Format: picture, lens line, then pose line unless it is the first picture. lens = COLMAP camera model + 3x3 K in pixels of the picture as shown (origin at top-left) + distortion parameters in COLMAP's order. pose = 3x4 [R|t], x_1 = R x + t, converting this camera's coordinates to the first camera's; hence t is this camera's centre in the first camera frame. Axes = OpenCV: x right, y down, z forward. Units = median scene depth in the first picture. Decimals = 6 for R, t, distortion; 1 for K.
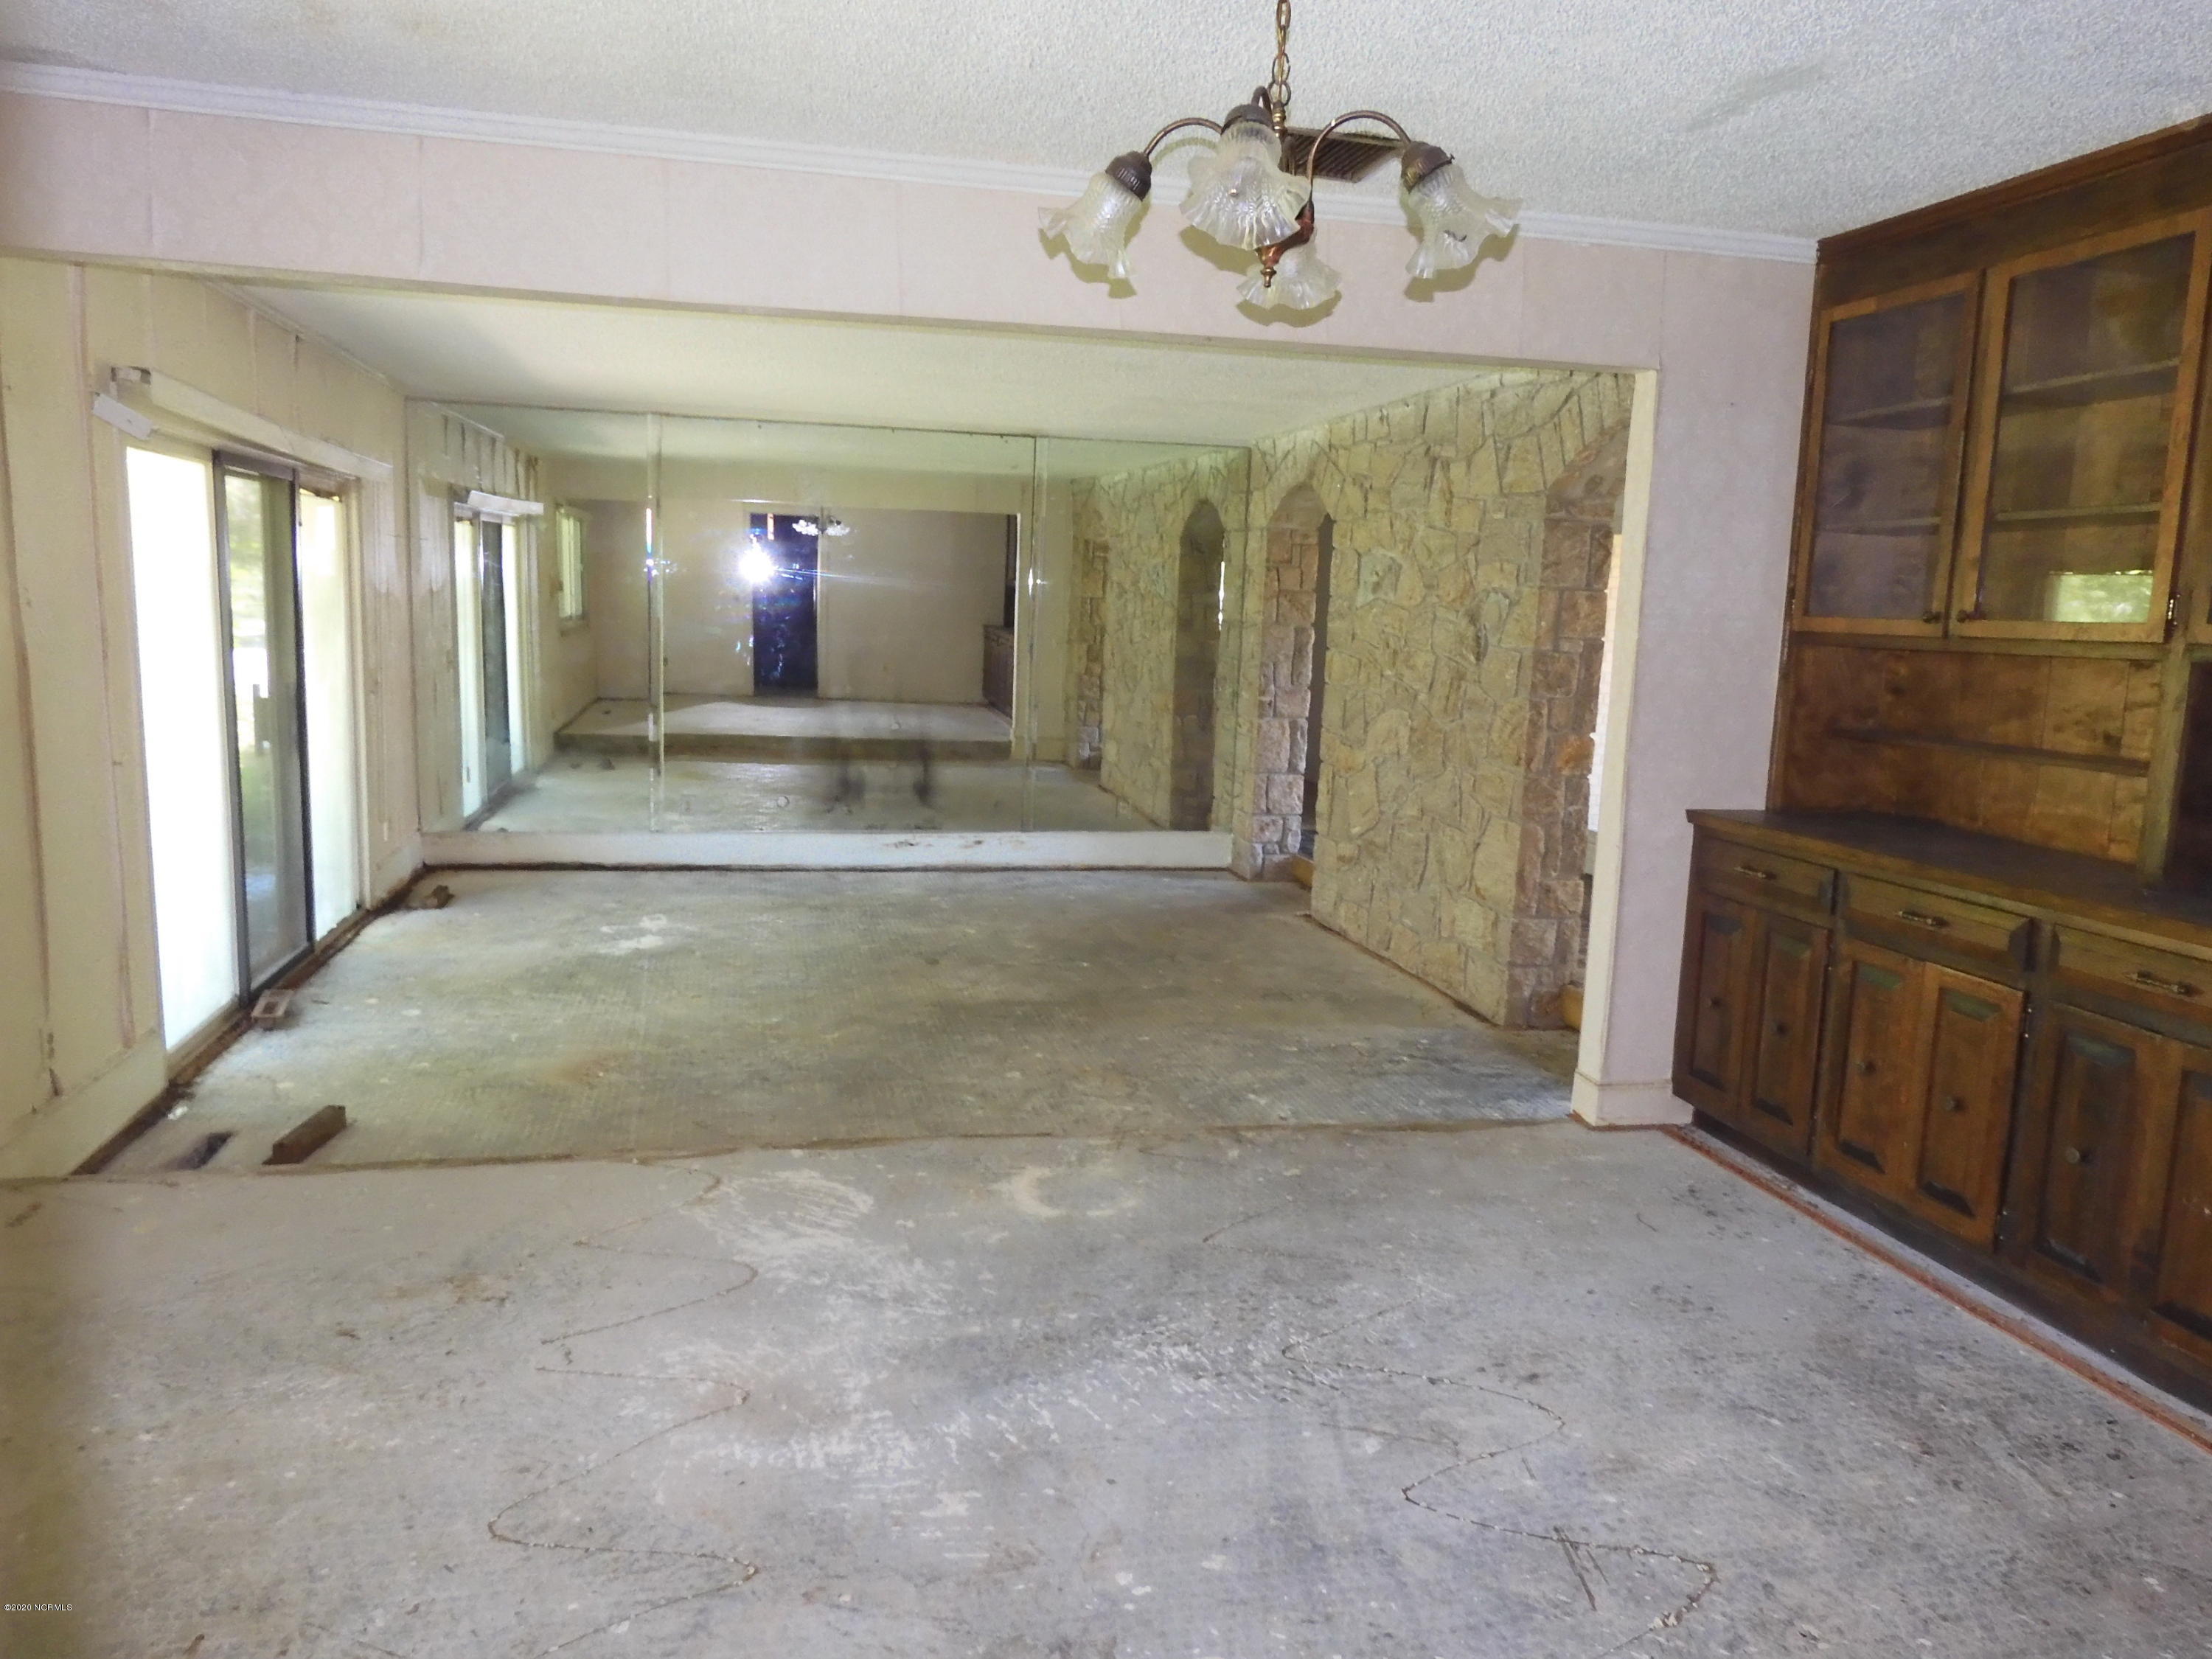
lens RADIAL K [[1584.9, 0, 1105.0], [0, 1584.9, 837.9], [0, 0, 1]] dist [0.003903, 0.001481]
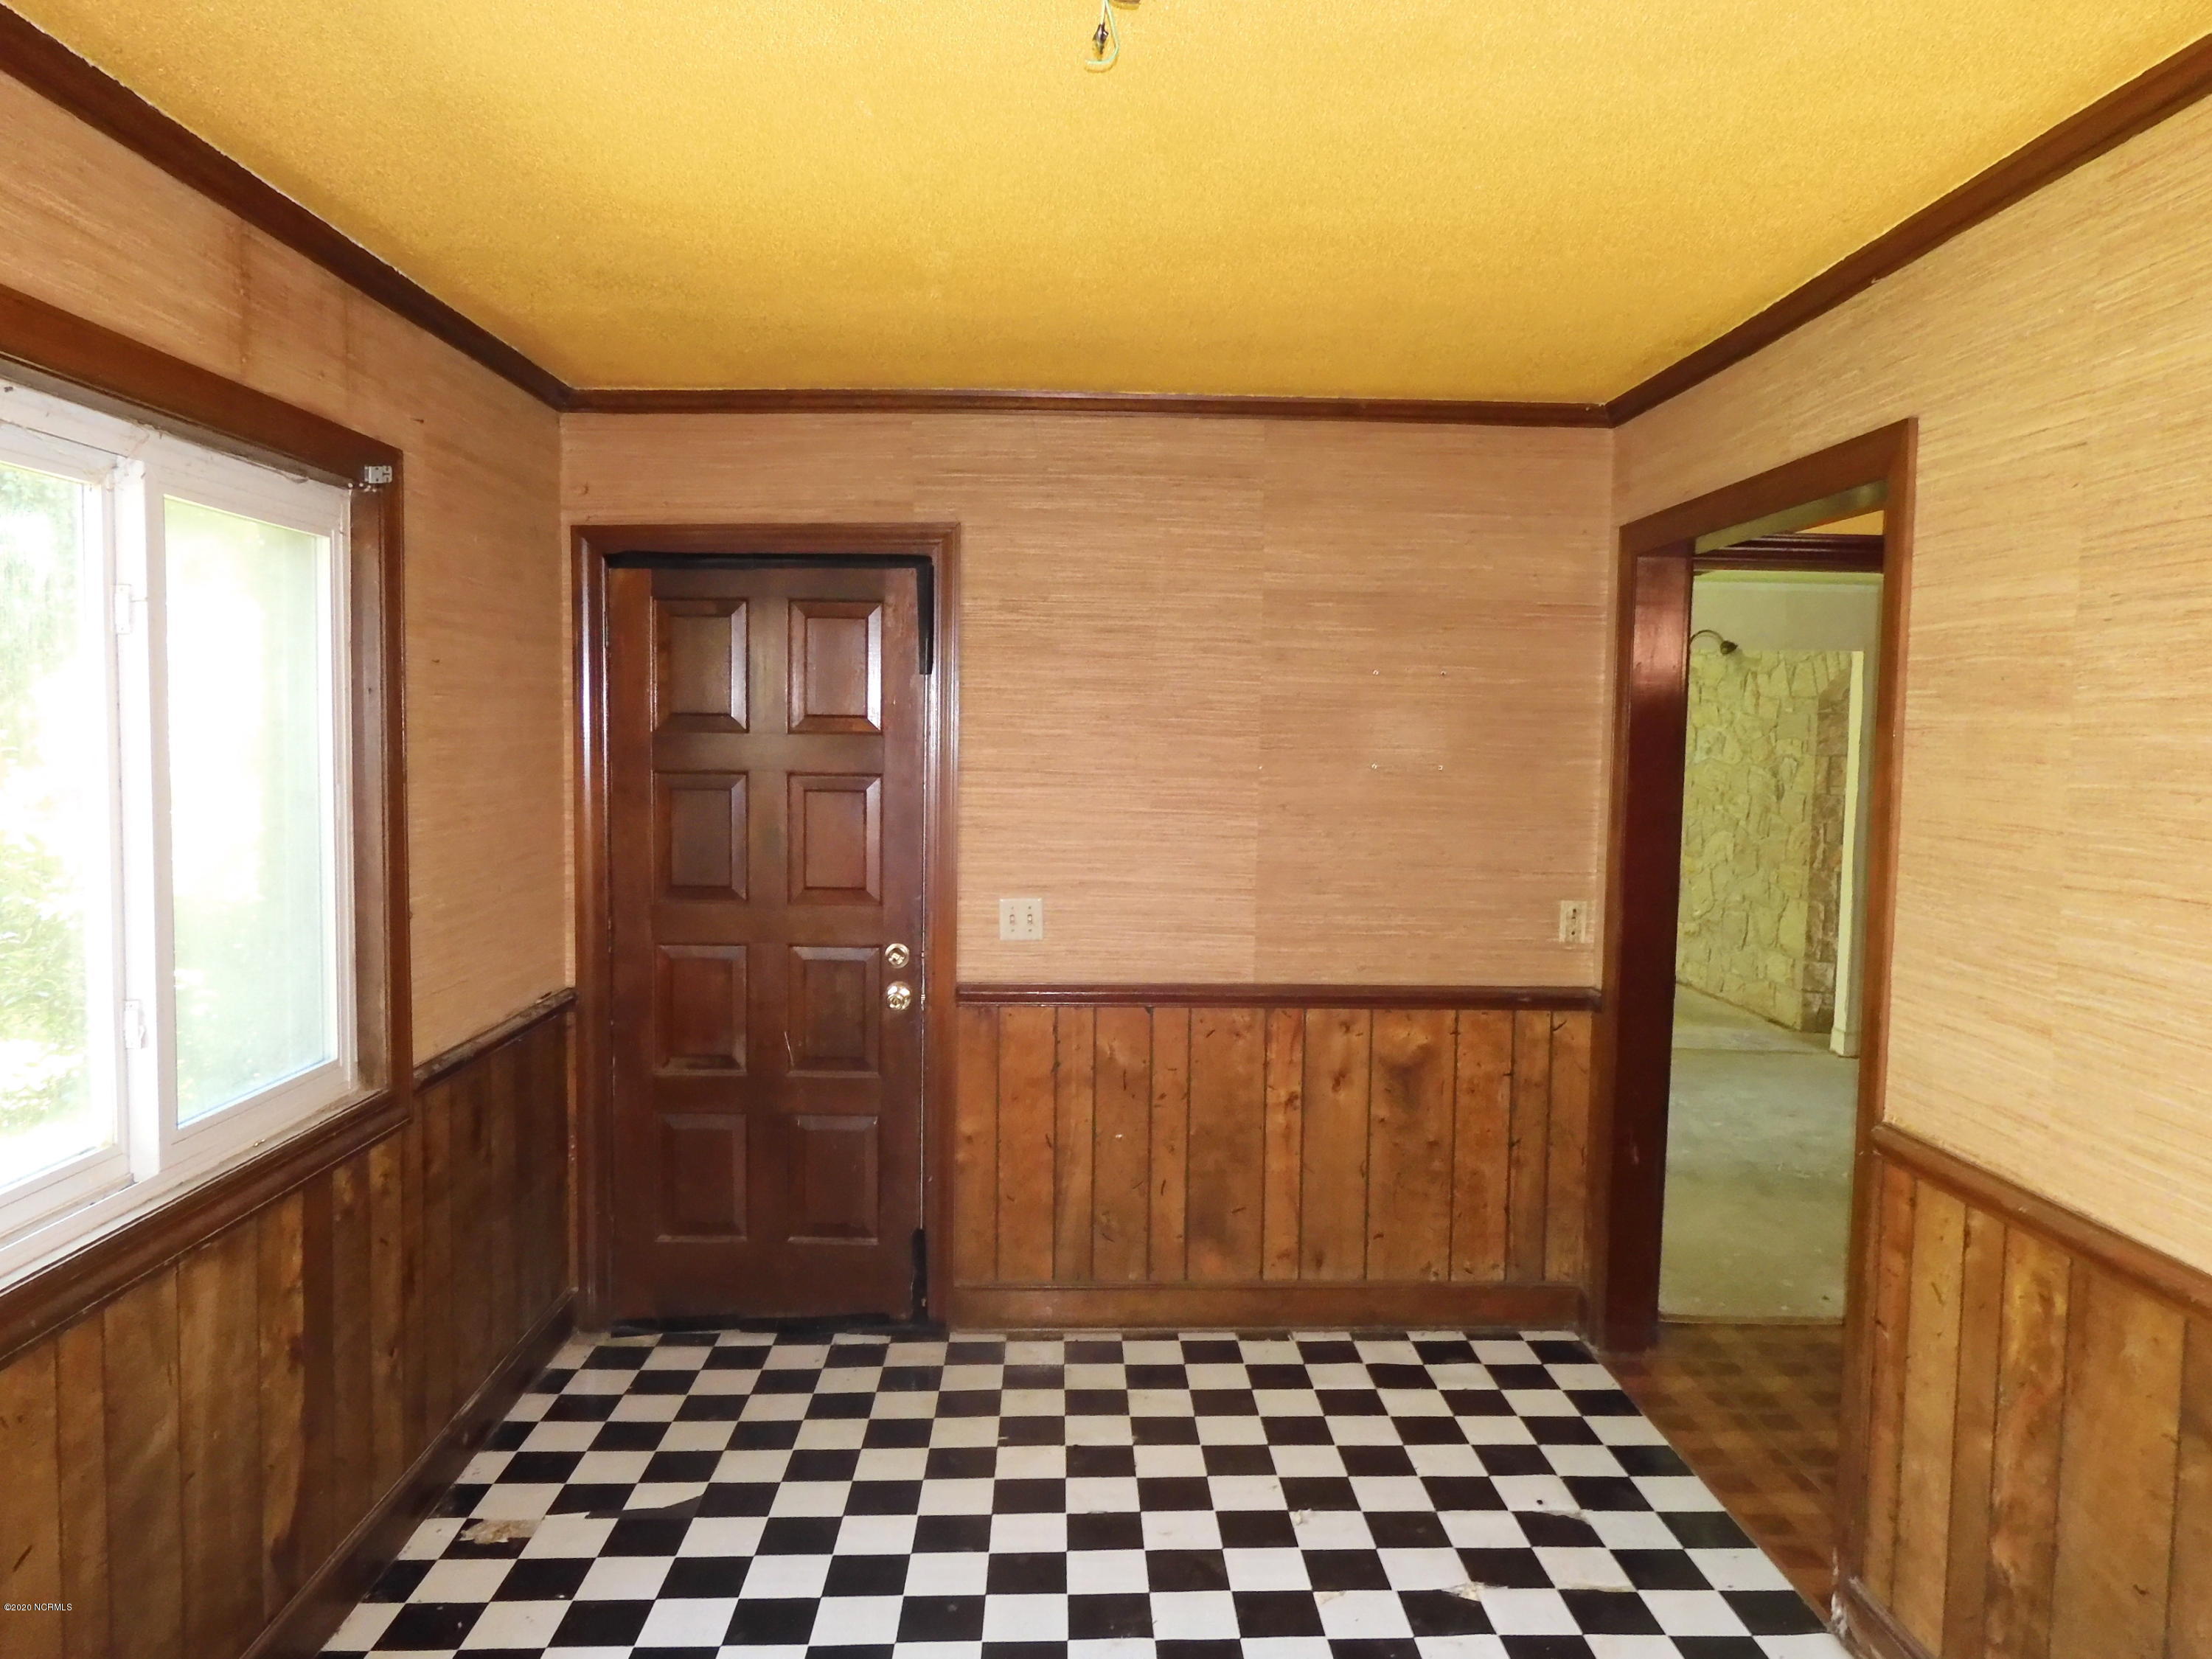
lens RADIAL K [[1584.9, 0, 1111.8], [0, 1584.9, 833.7], [0, 0, 1]] dist [0.003903, 0.001481]
pose [[0.982229, -0.003592, -0.187654, -0.125335], [-0.012459, 0.996364, -0.084282, 0.065744], [0.187275, 0.085122, 0.978612, -0.695604]]
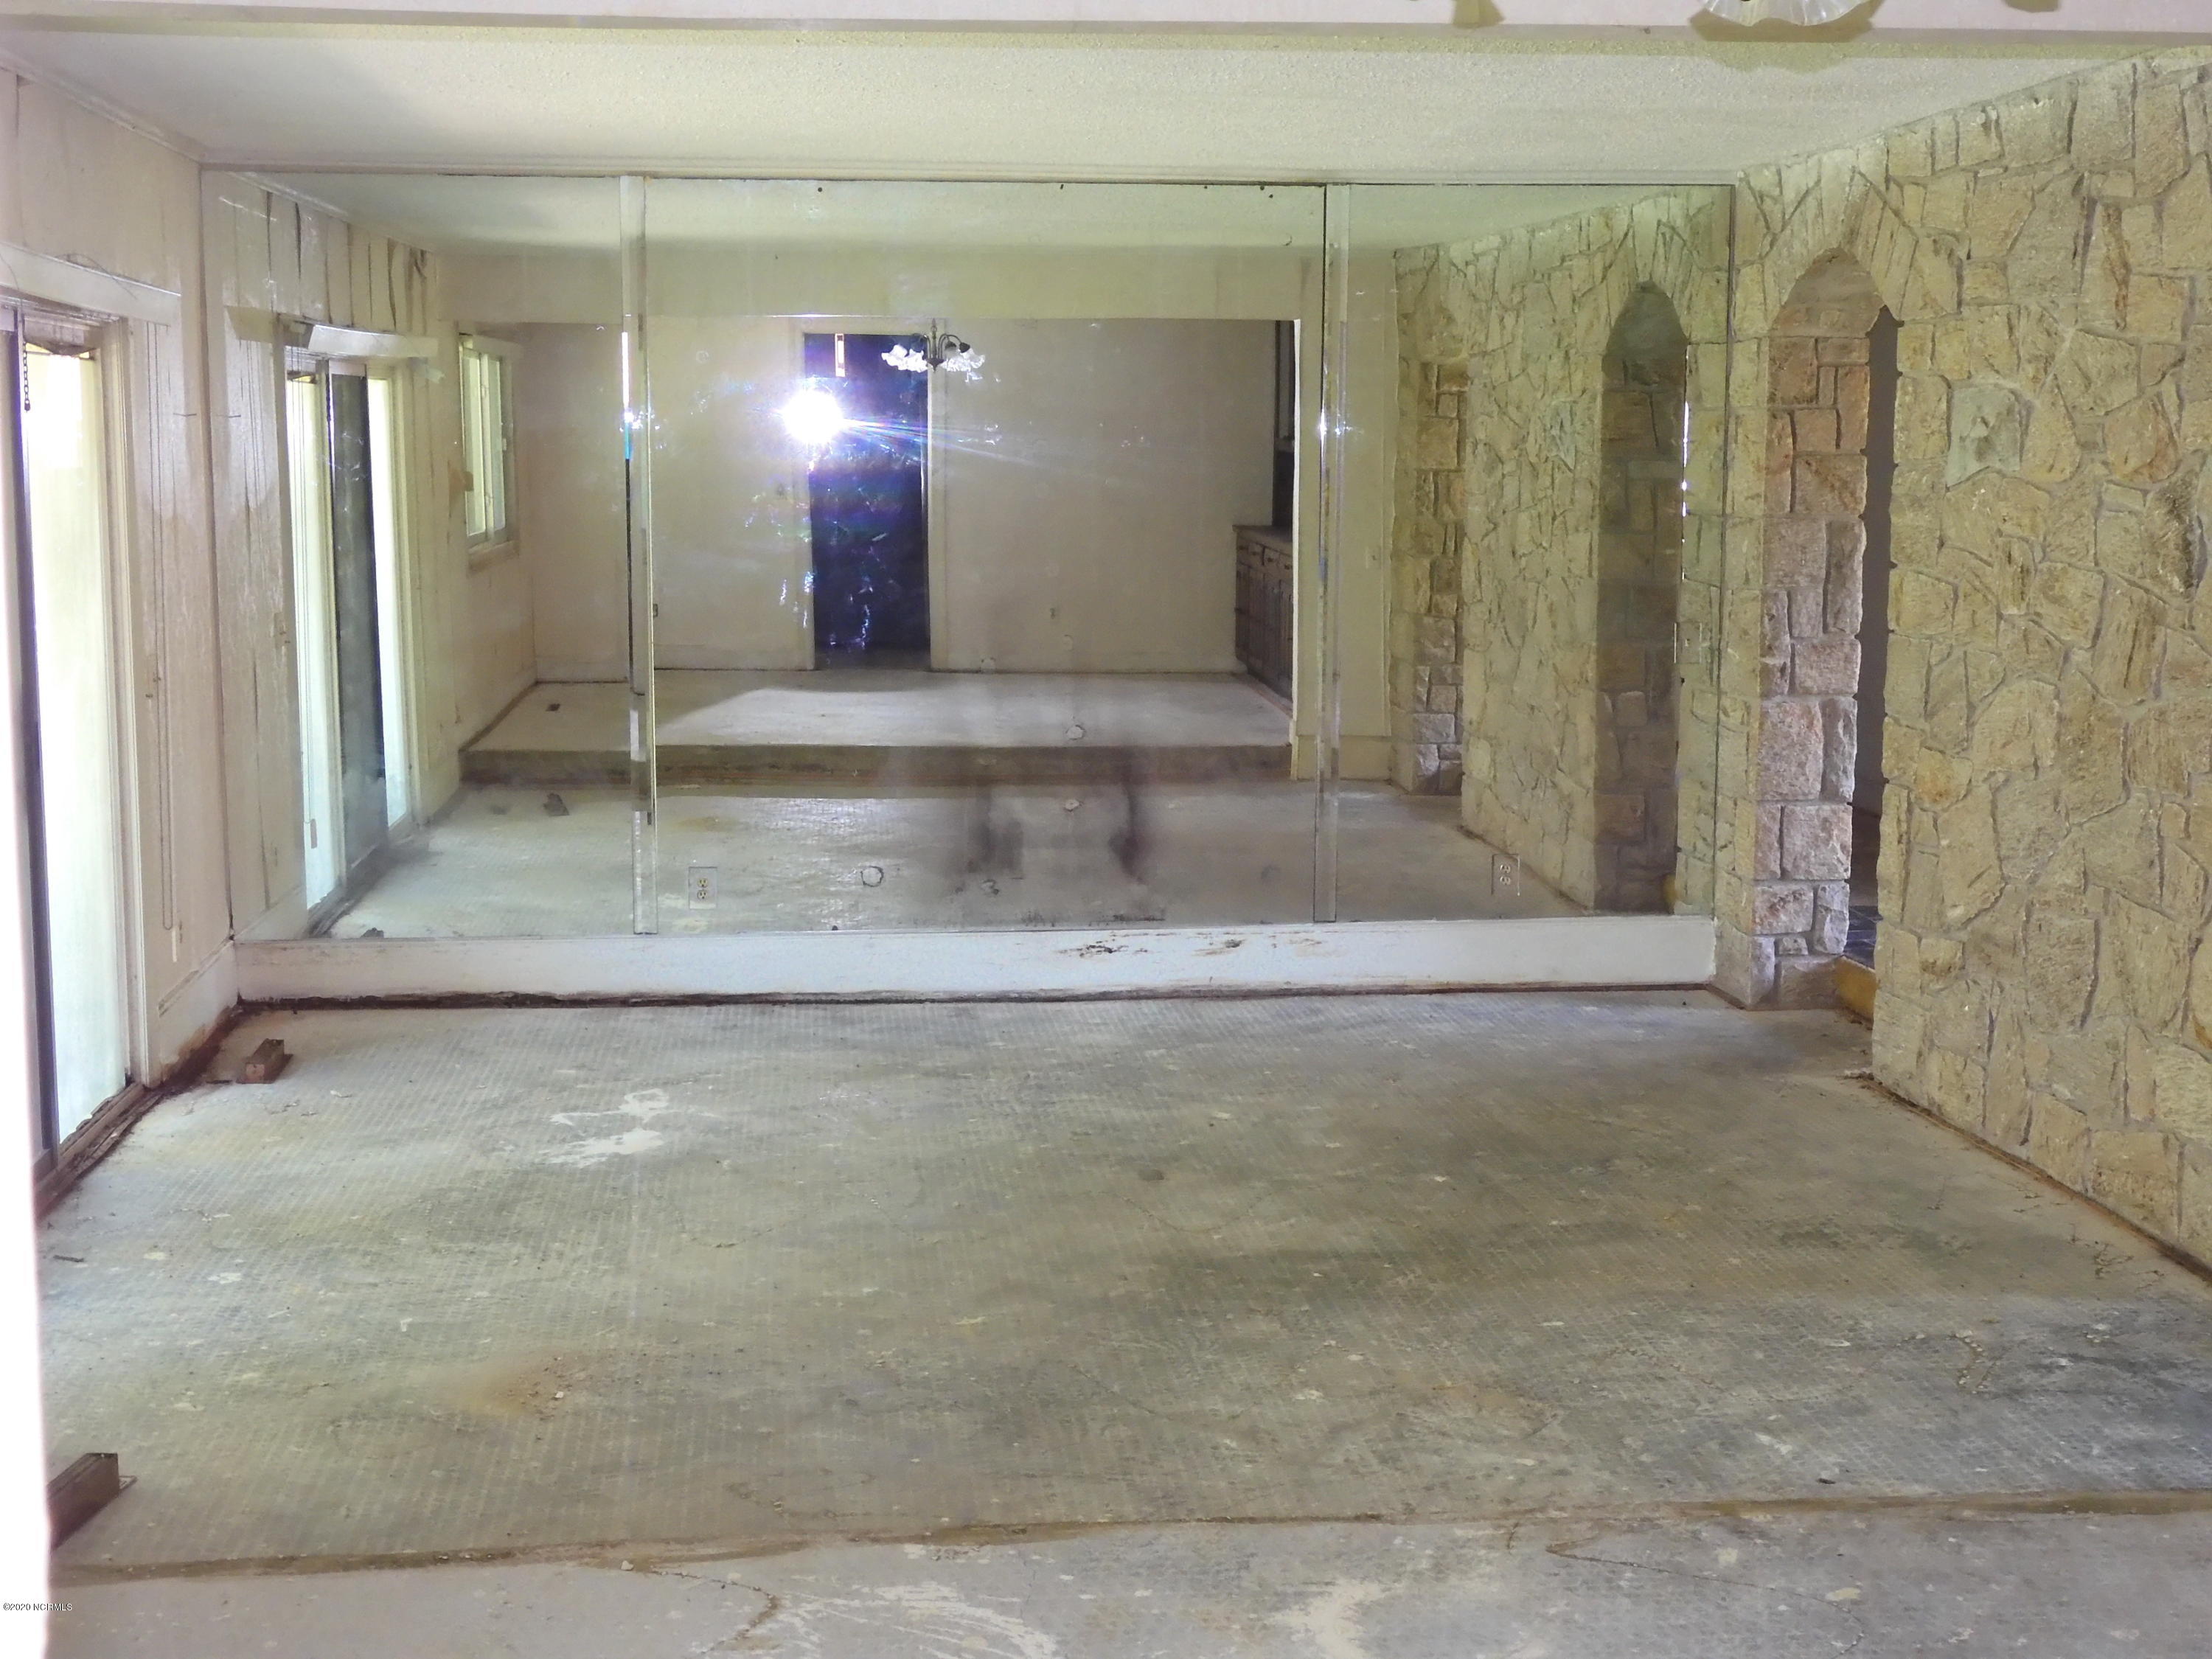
lens RADIAL K [[2999.9, 0, 1124.6], [0, 2999.9, 821.3], [0, 0, 1]] dist [0.008235, 0.000000]
pose [[0.993171, -0.021218, -0.114725, 0.000811], [0.017911, 0.999396, -0.029777, -0.012722], [0.115287, 0.027519, 0.992951, -0.014915]]
